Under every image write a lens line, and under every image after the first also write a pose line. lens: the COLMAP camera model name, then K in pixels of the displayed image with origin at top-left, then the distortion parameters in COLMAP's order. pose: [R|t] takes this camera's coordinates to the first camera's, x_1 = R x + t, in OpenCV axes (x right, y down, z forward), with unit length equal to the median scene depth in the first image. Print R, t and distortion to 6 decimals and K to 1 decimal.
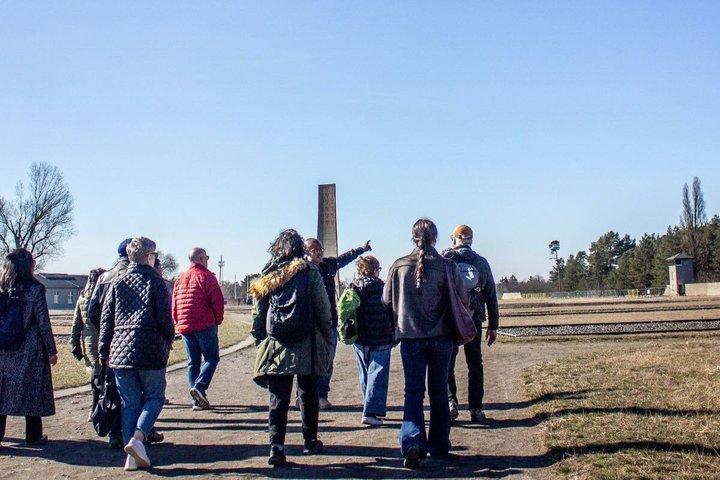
lens RADIAL K [[657.1, 0, 360.0], [0, 657.1, 240.0], [0, 0, 1]] dist [-0.207492, 0.229248]
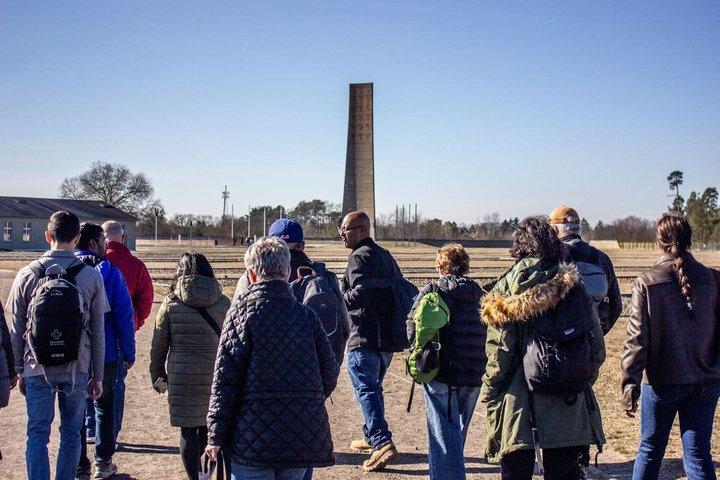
lens RADIAL K [[657.1, 0, 360.0], [0, 657.1, 240.0], [0, 0, 1]] dist [-0.207492, 0.229248]
pose [[0.998126, 0.029250, -0.053742, -0.008467], [-0.024868, 0.996447, 0.080472, 0.029354], [0.055904, -0.078985, 0.995307, 0.273783]]
